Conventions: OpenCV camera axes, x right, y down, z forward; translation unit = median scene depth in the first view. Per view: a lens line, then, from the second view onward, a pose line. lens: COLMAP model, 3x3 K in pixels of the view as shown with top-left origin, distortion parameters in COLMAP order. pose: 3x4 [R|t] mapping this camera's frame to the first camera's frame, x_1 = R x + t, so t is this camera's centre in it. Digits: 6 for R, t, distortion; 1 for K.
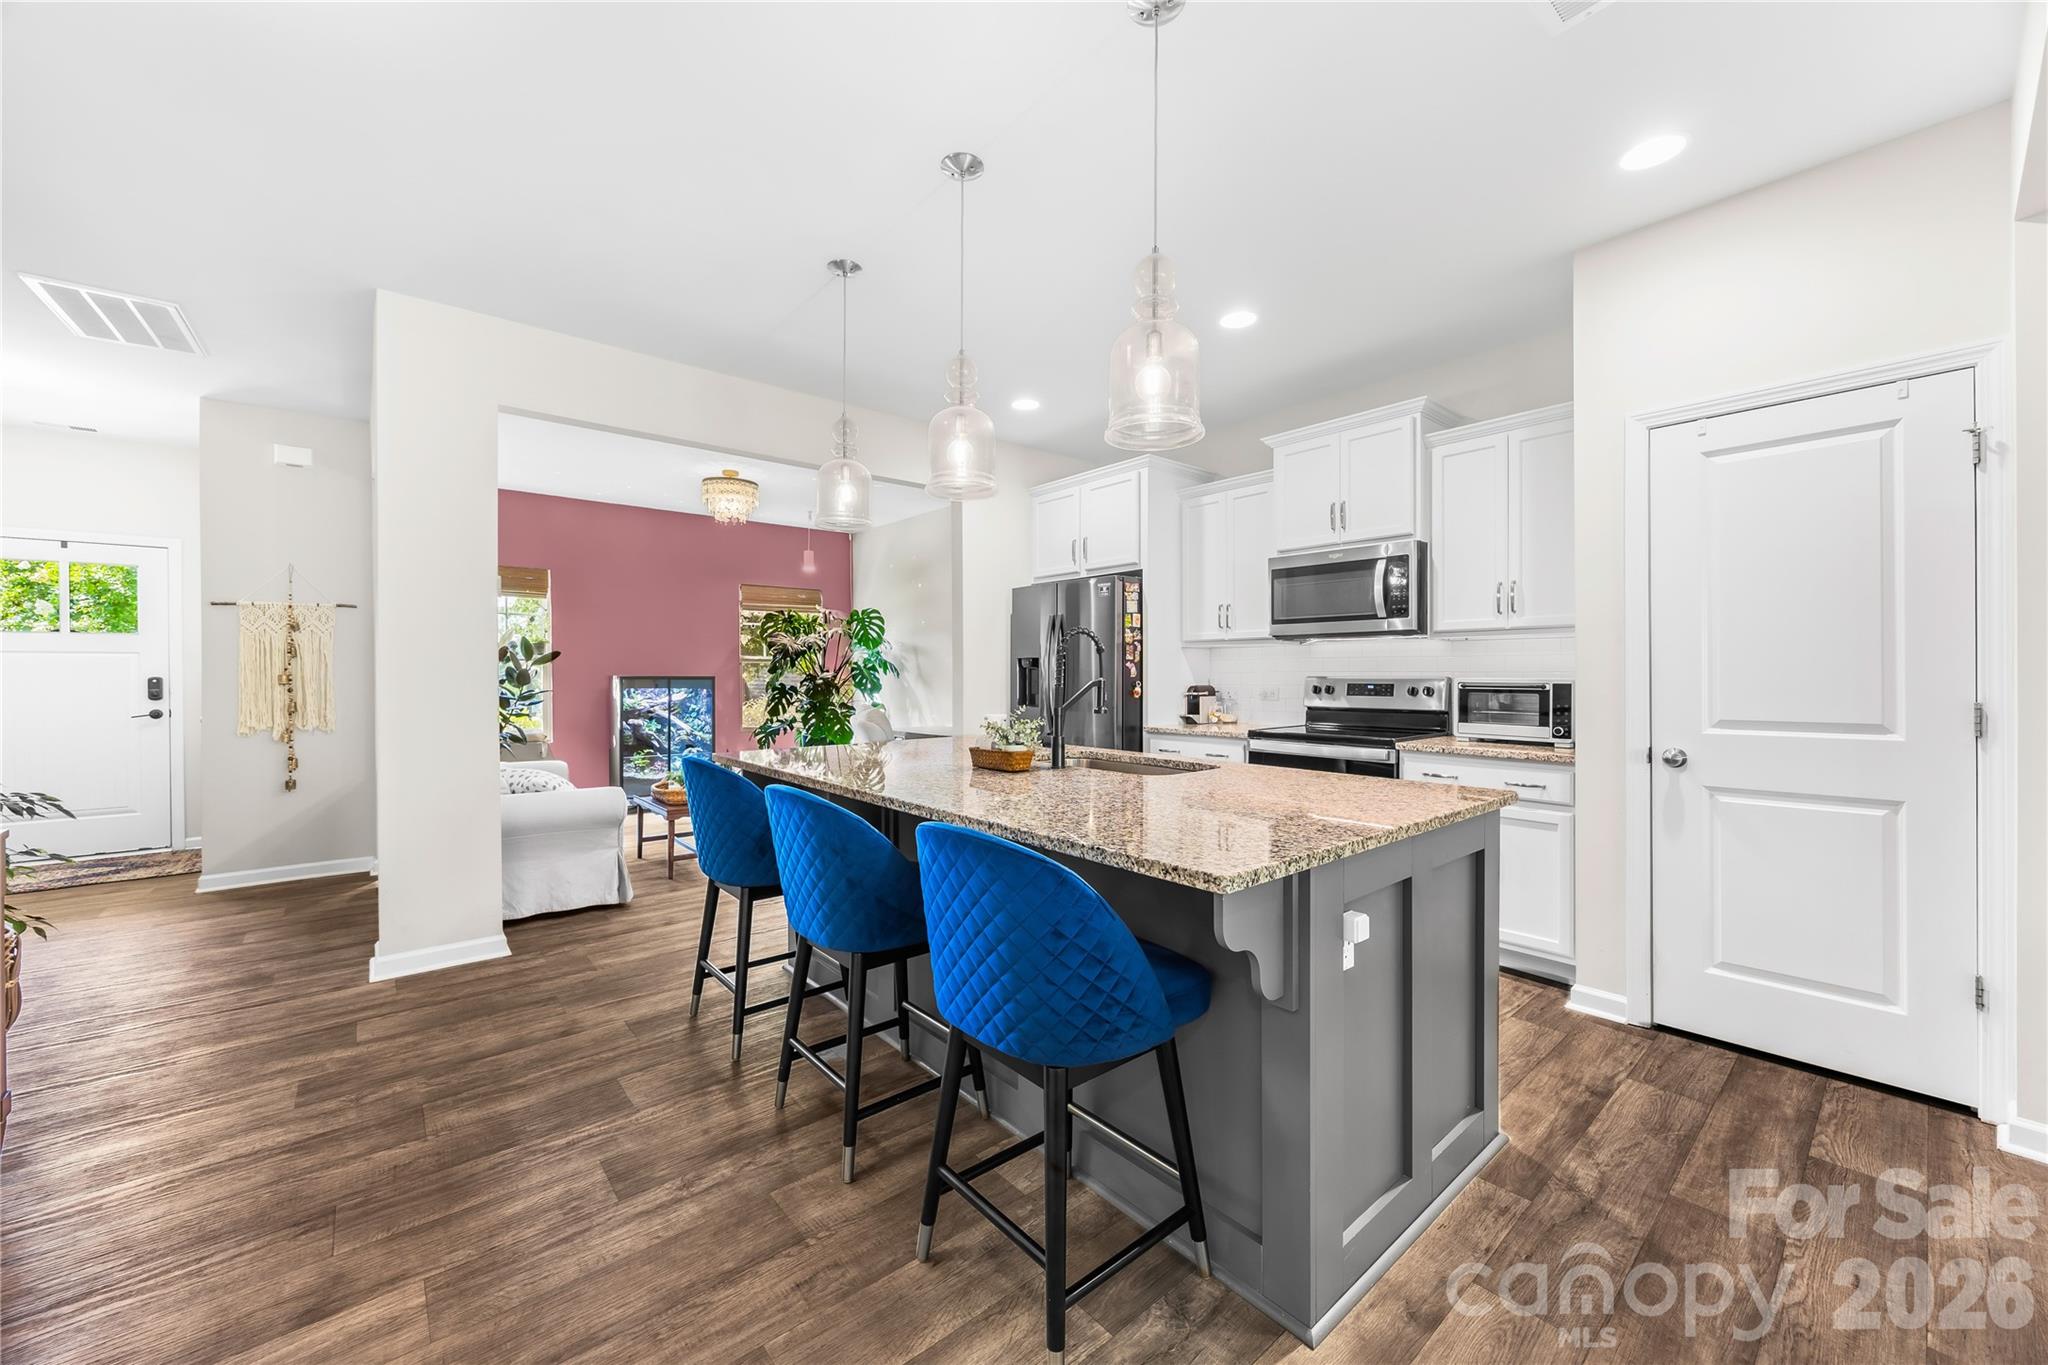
lens RADIAL K [[798.3, 0, 1026.8], [0, 798.3, 677.1], [0, 0, 1]] dist [-0.002856, -0.000452]
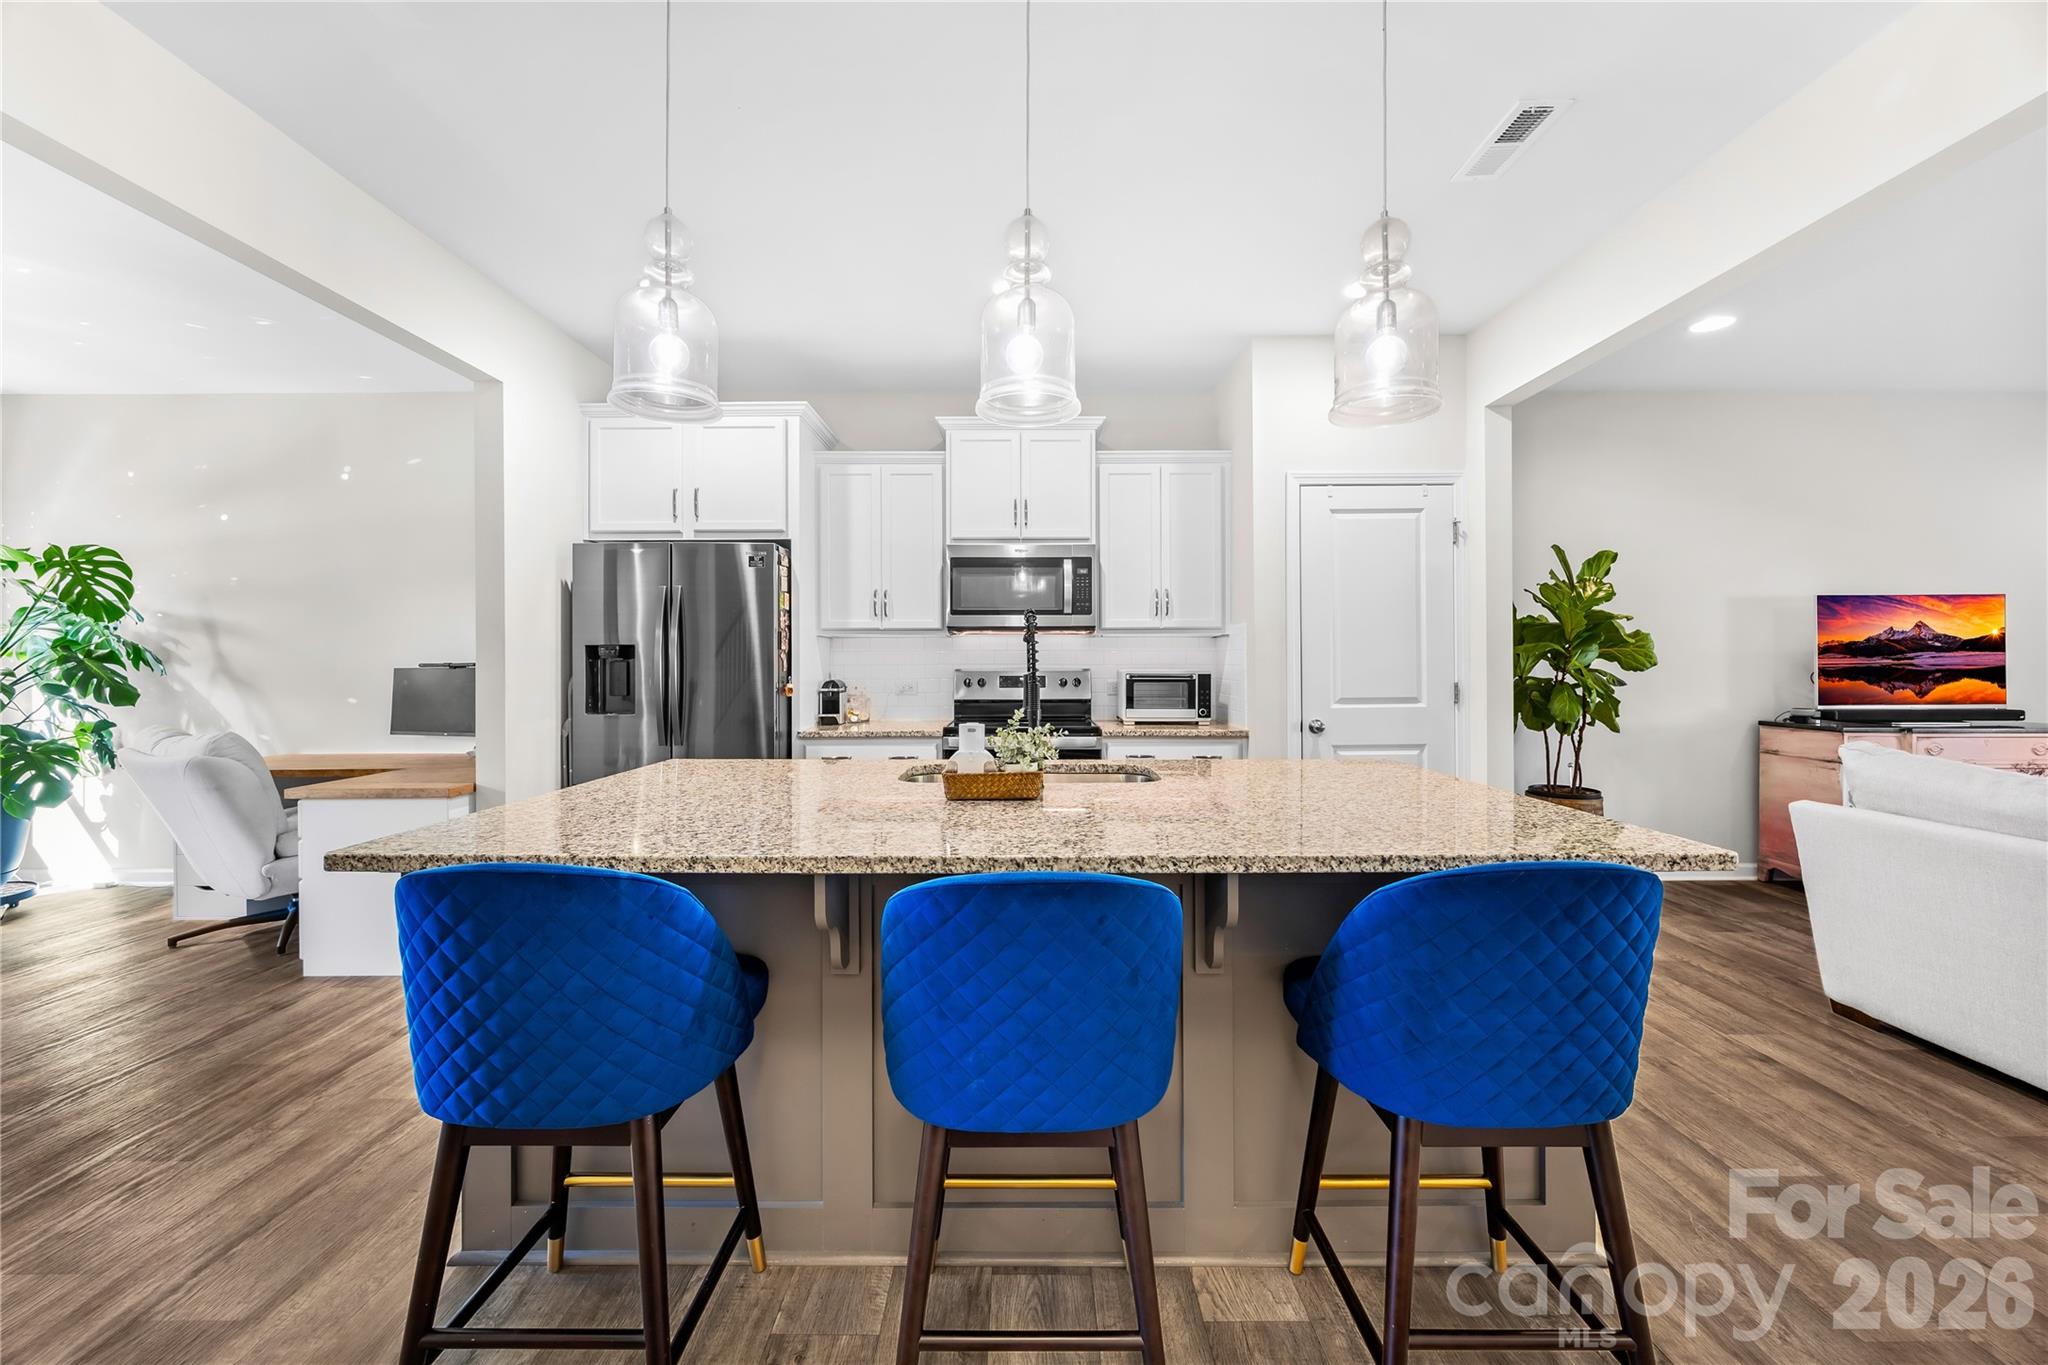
lens RADIAL K [[798.3, 0, 1033.5], [0, 798.3, 659.3], [0, 0, 1]] dist [-0.002856, -0.000452]
pose [[0.637091, 0.003999, 0.770778, -0.364254], [0.005748, 0.999934, -0.009939, -0.002895], [-0.770767, 0.010763, 0.637026, 0.319664]]
